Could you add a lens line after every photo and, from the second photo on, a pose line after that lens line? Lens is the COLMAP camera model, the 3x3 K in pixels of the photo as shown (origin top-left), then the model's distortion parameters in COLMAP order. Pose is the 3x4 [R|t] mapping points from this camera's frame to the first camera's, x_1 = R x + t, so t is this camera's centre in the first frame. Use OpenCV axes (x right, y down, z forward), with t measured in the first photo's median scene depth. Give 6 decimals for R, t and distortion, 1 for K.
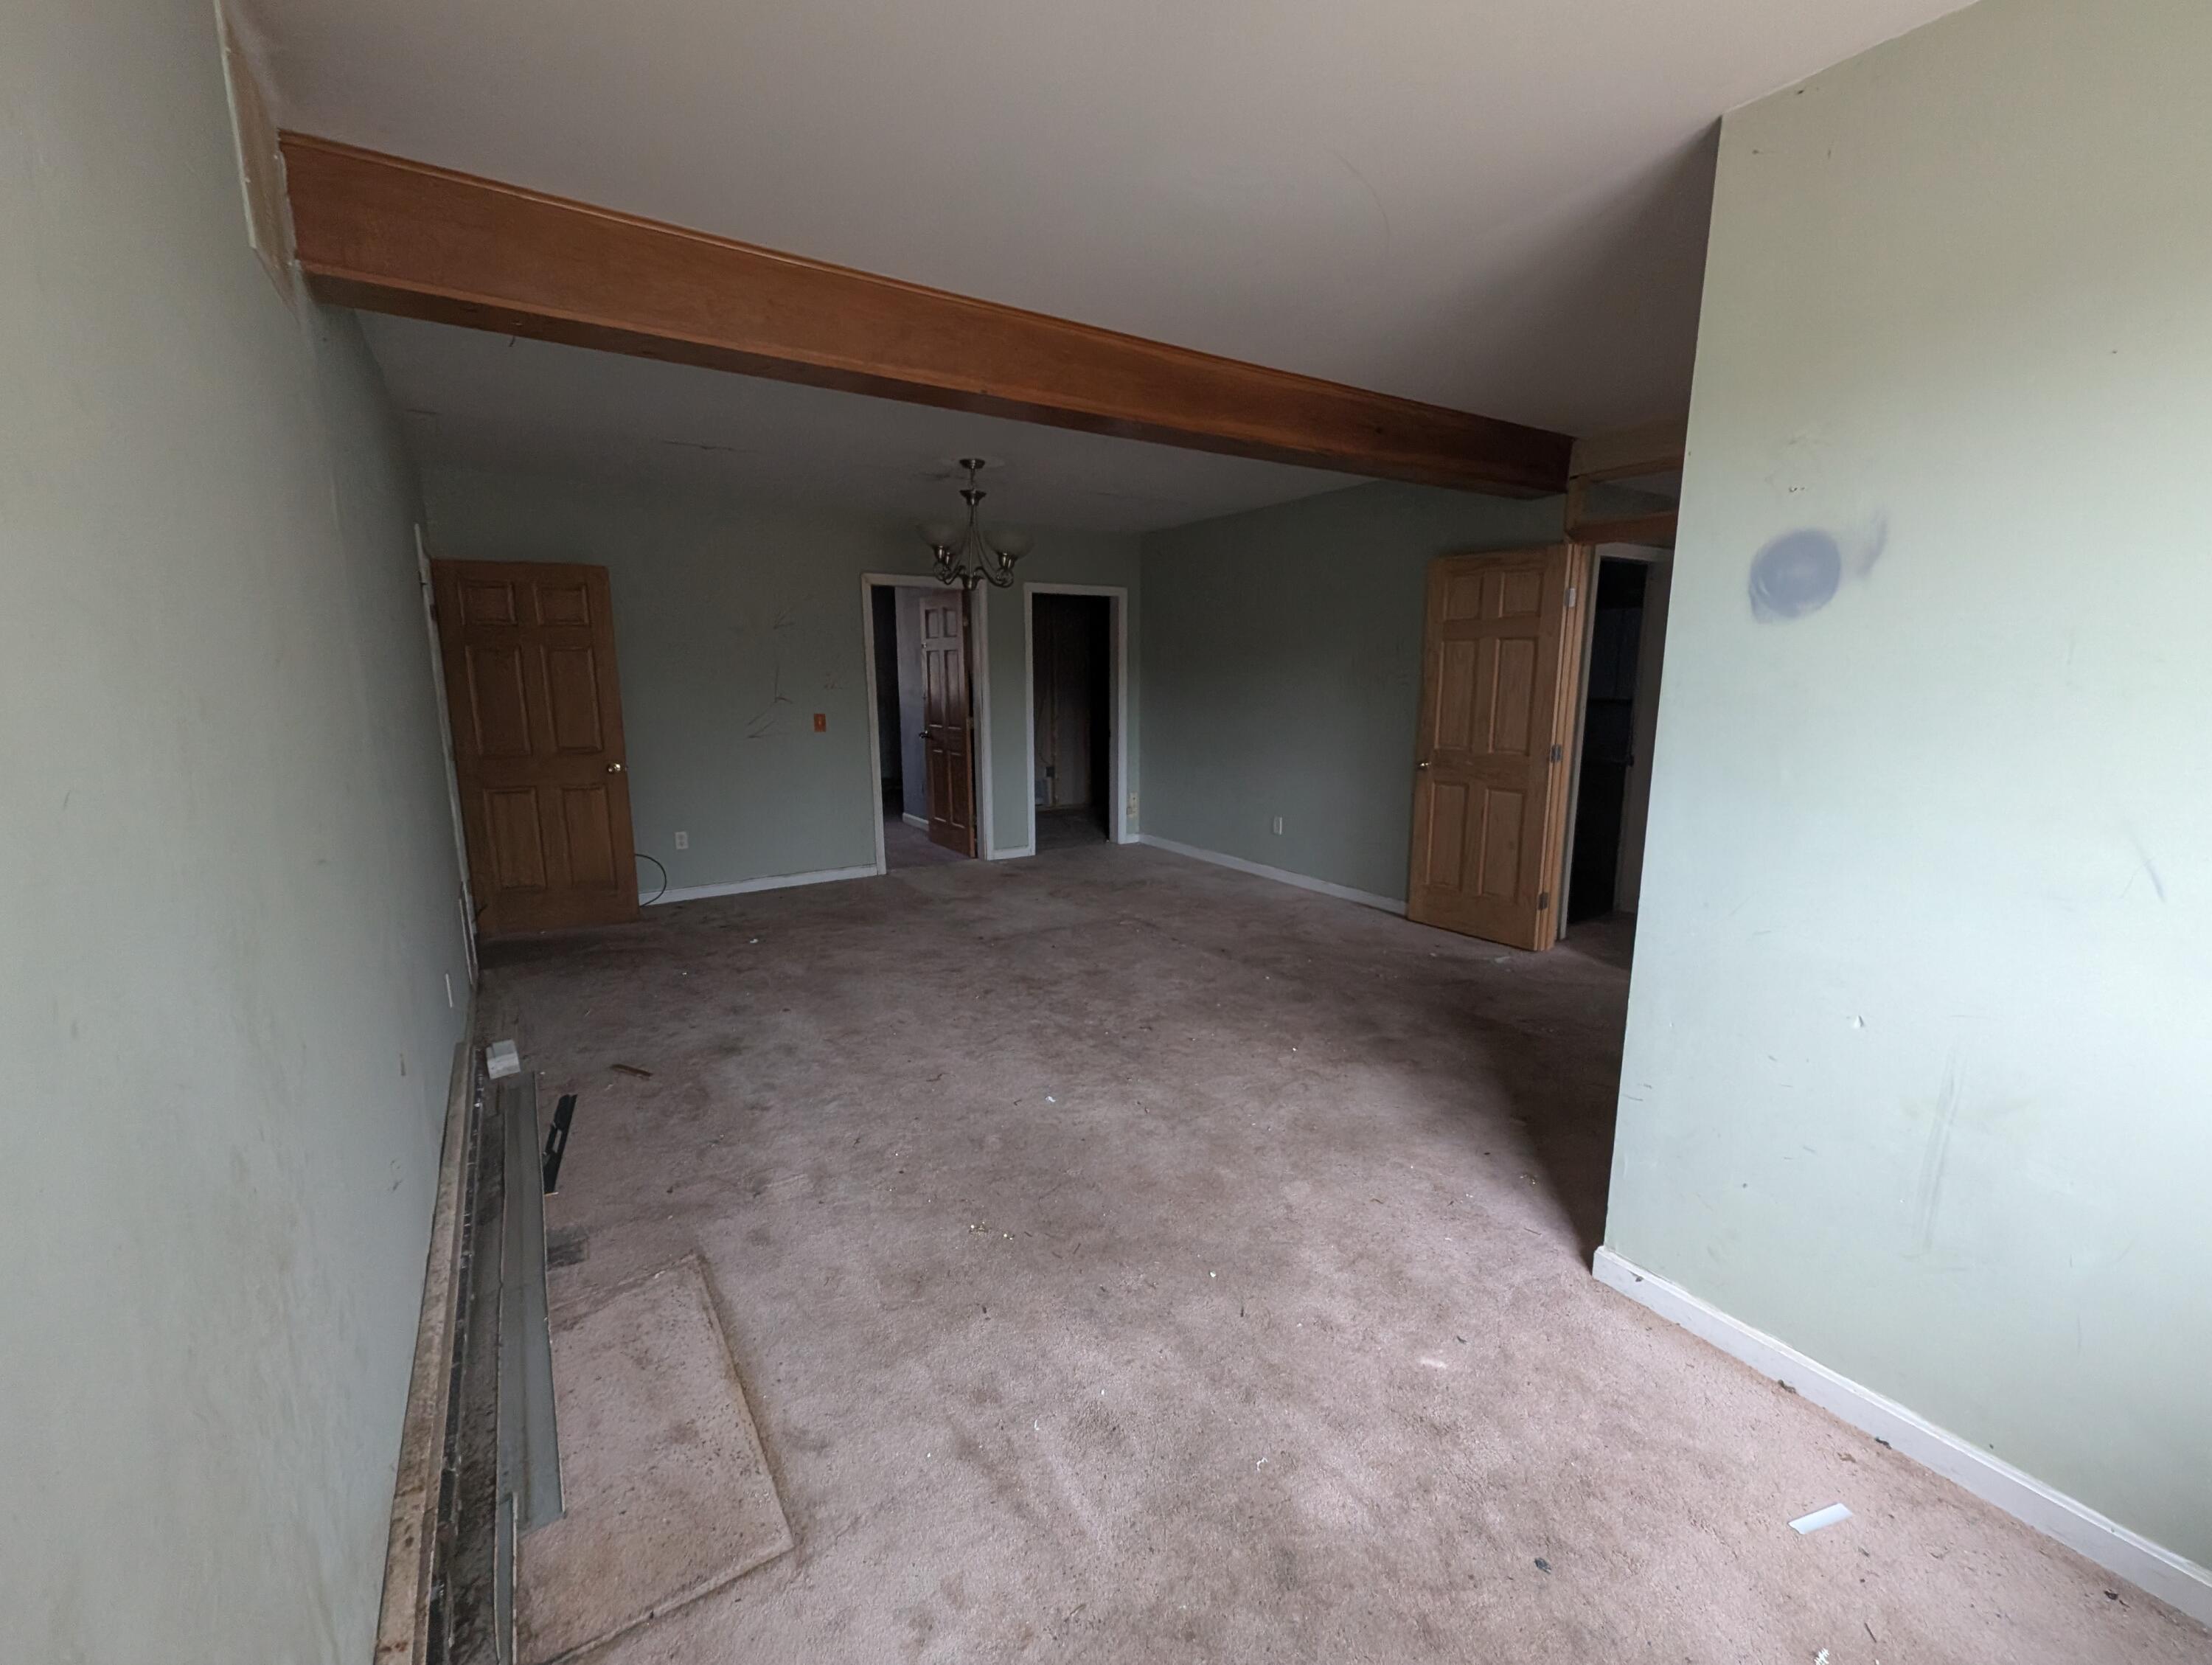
lens RADIAL K [[918.1, 0, 1111.4], [0, 918.1, 832.3], [0, 0, 1]] dist [0.003141, -0.001304]
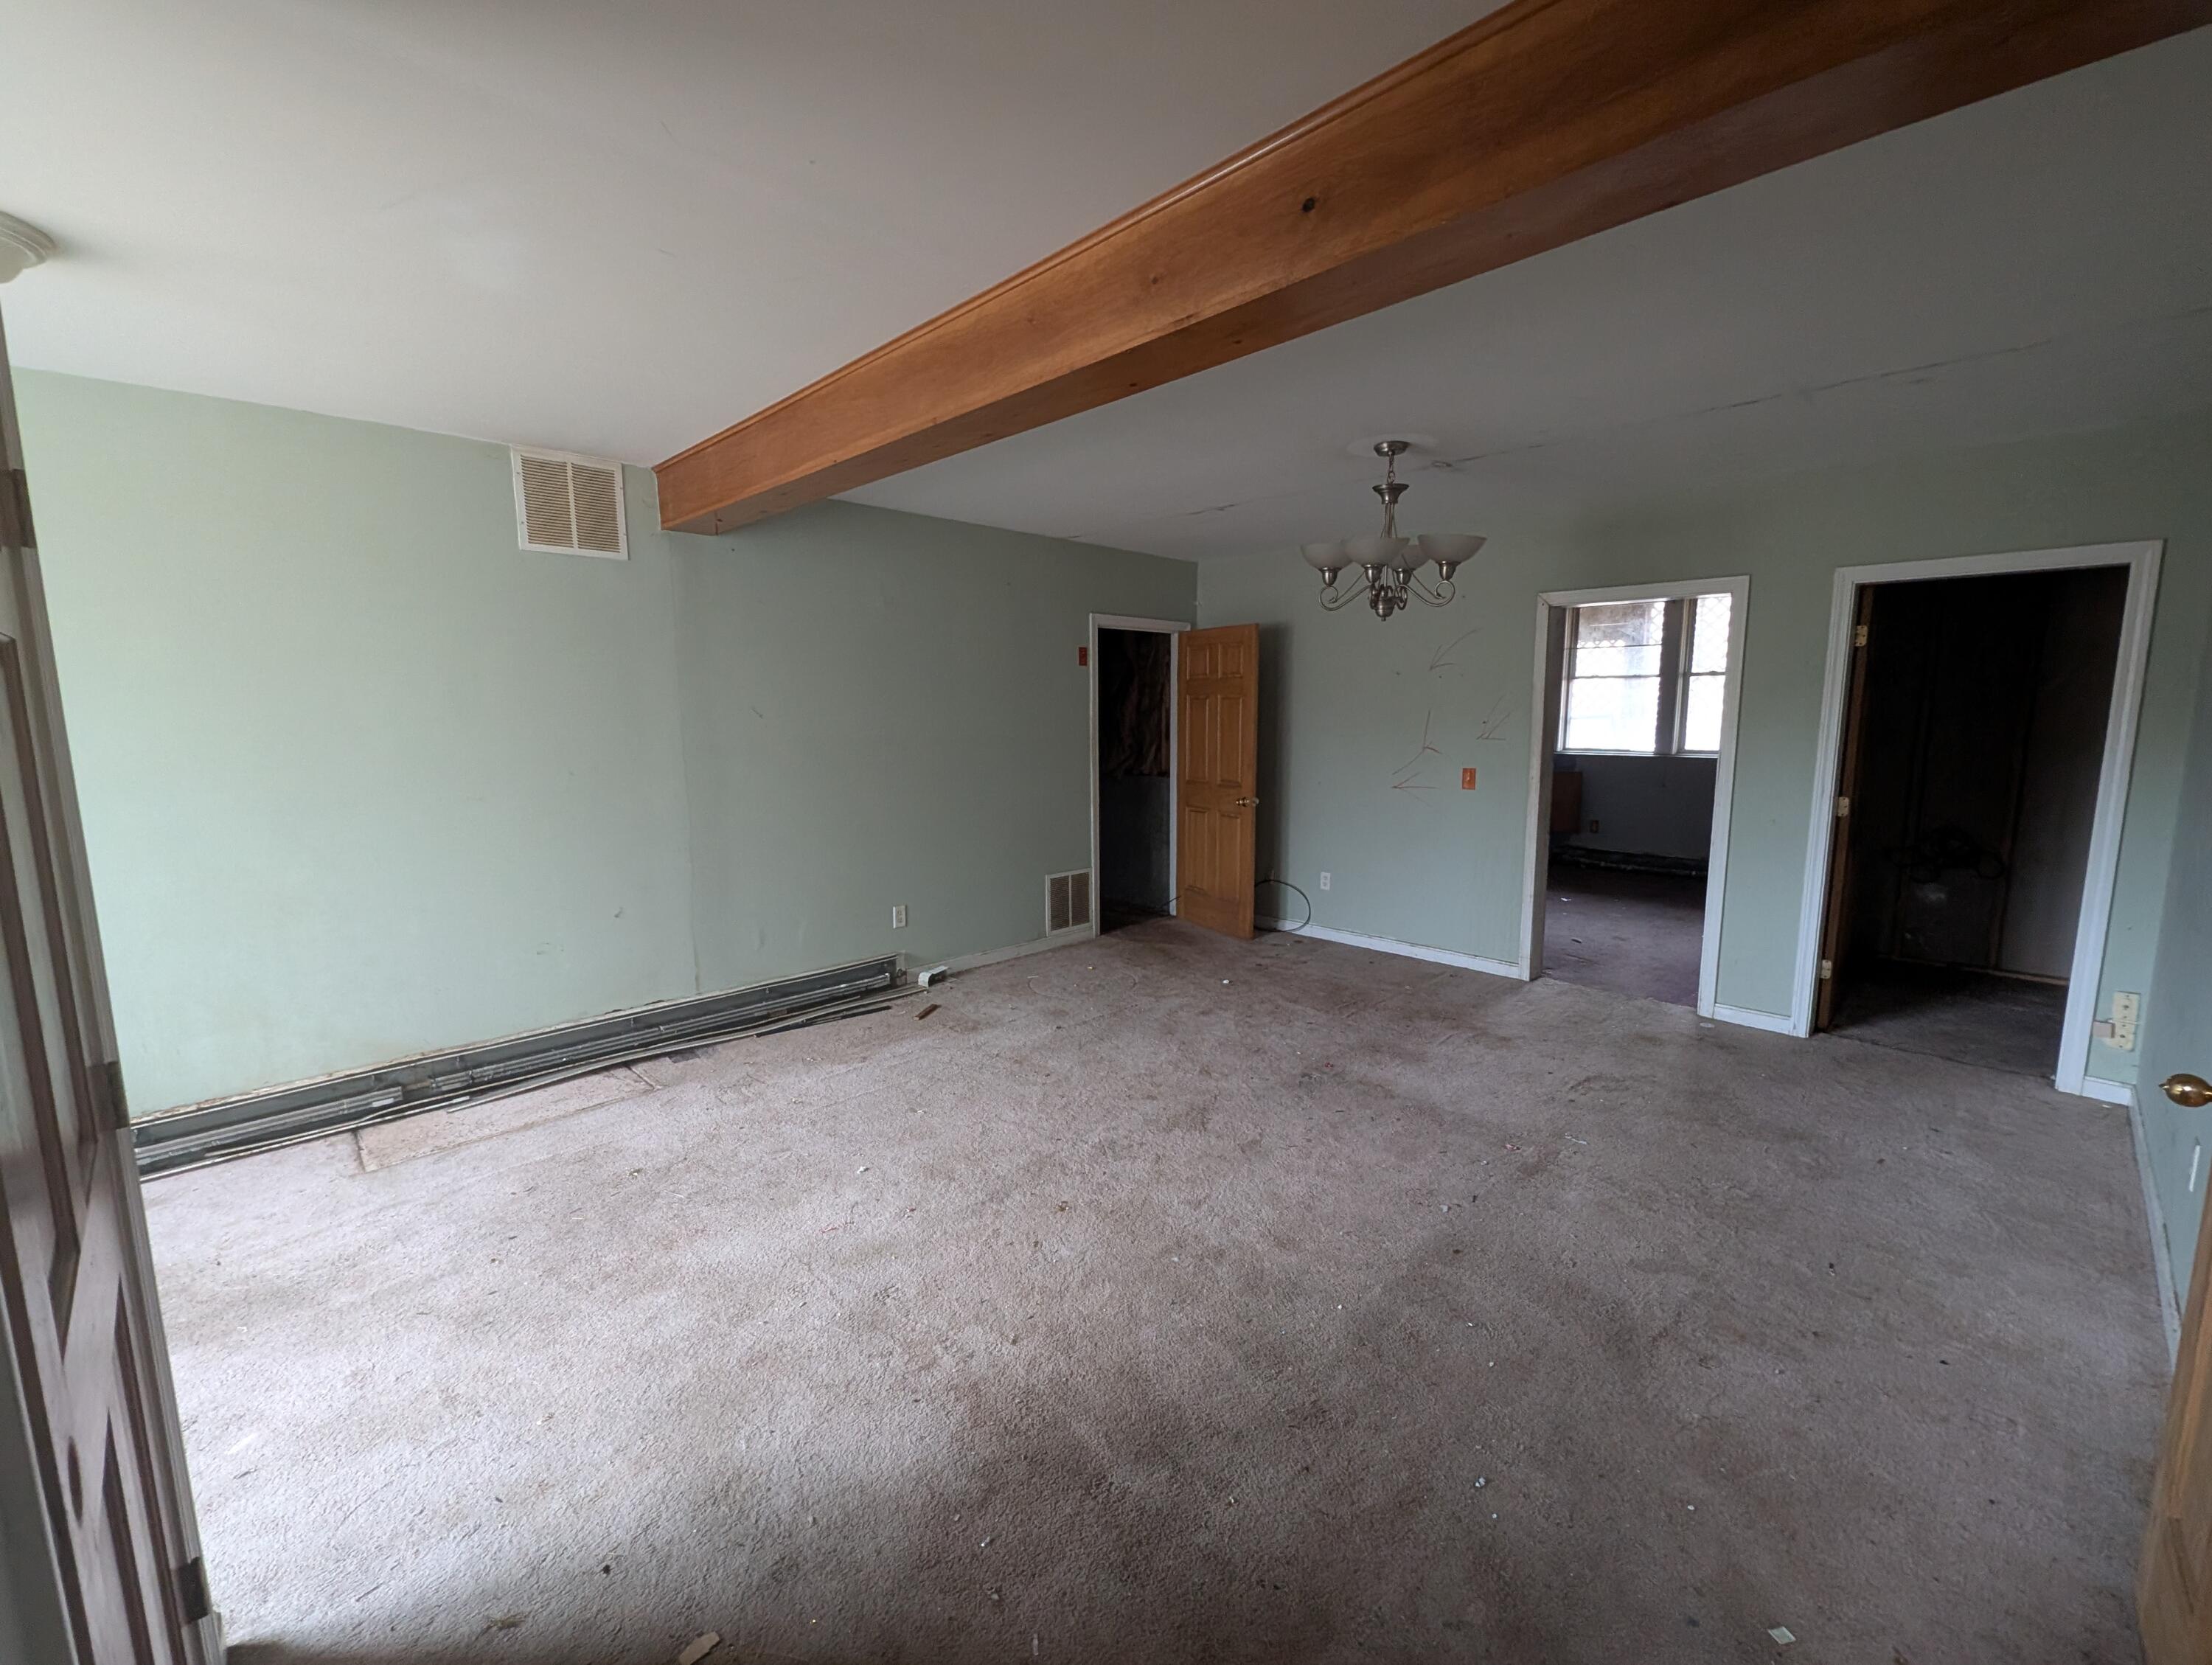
lens RADIAL K [[918.1, 0, 1106.8], [0, 918.1, 834.7], [0, 0, 1]] dist [0.003141, -0.001304]
pose [[0.187426, 0.137389, -0.972623, 0.559334], [-0.171753, 0.979500, 0.105263, -0.126641], [0.967147, 0.147322, 0.207181, 0.644708]]
